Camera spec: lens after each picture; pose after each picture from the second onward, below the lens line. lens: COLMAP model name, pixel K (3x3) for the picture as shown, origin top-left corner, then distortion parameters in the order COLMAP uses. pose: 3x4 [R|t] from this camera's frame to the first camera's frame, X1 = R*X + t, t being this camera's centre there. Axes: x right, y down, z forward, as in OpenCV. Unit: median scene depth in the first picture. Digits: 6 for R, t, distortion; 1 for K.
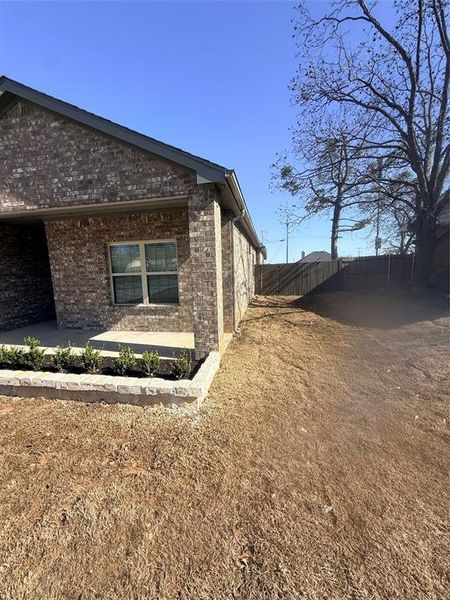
lens RADIAL K [[232.4, 0, 228.8], [0, 232.4, 302.2], [0, 0, 1]] dist [-0.006991, 0.000188]
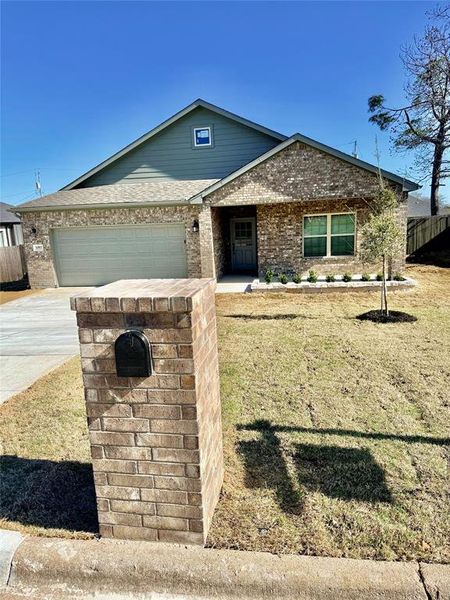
lens RADIAL K [[409.4, 0, 219.8], [0, 409.4, 310.6], [0, 0, 1]] dist [0.039250, -0.033450]
pose [[0.999787, -0.020350, 0.003365, -1.203895], [0.020070, 0.997425, 0.068848, 0.178006], [-0.004758, -0.068766, 0.997621, -1.821782]]
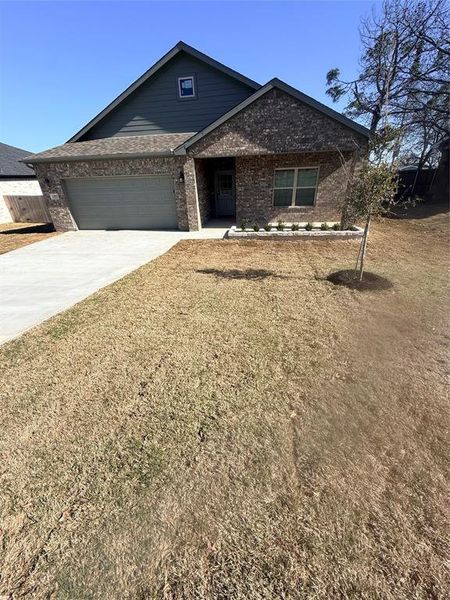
lens RADIAL K [[232.4, 0, 224.2], [0, 232.4, 299.9], [0, 0, 1]] dist [-0.006991, 0.000188]
pose [[0.999441, -0.021827, 0.025335, -1.083677], [0.012118, 0.942503, 0.333978, 0.097107], [-0.031168, -0.333485, 0.942240, -1.050439]]
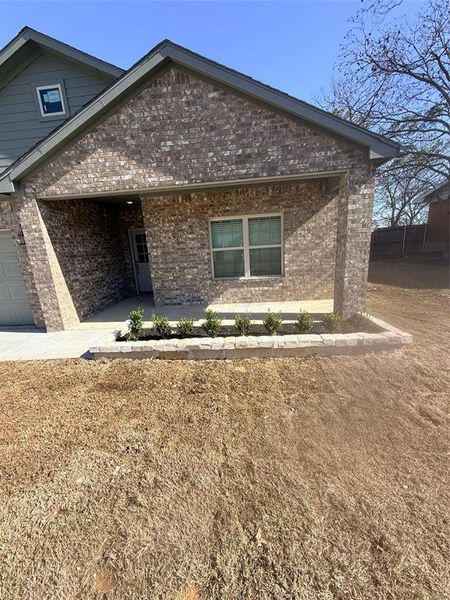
lens RADIAL K [[232.4, 0, 224.7], [0, 232.4, 301.2], [0, 0, 1]] dist [-0.006991, 0.000188]
pose [[0.994533, -0.055761, 0.088287, -0.636189], [0.047434, 0.994464, 0.093760, 0.015787], [-0.093027, -0.089060, 0.991673, -0.052921]]
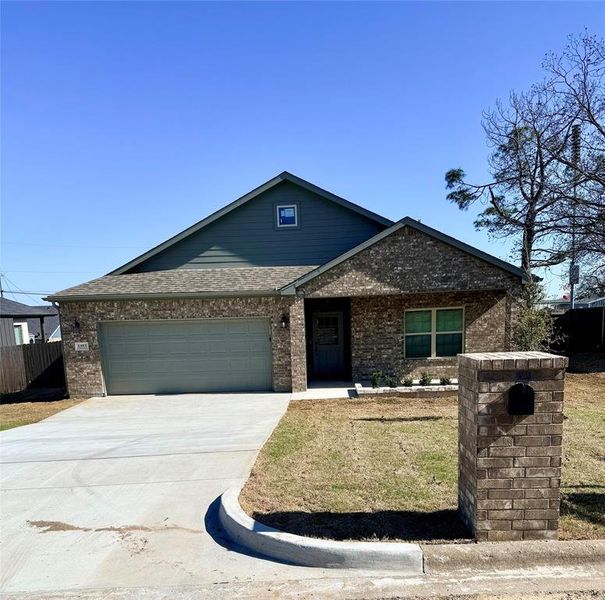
lens RADIAL K [[552.2, 0, 294.7], [0, 552.2, 419.9], [0, 0, 1]] dist [0.042349, 0.000000]
pose [[0.991072, -0.033732, 0.128992, -1.713468], [0.028896, 0.998814, 0.039178, 0.236872], [-0.130161, -0.035101, 0.990871, -2.163401]]
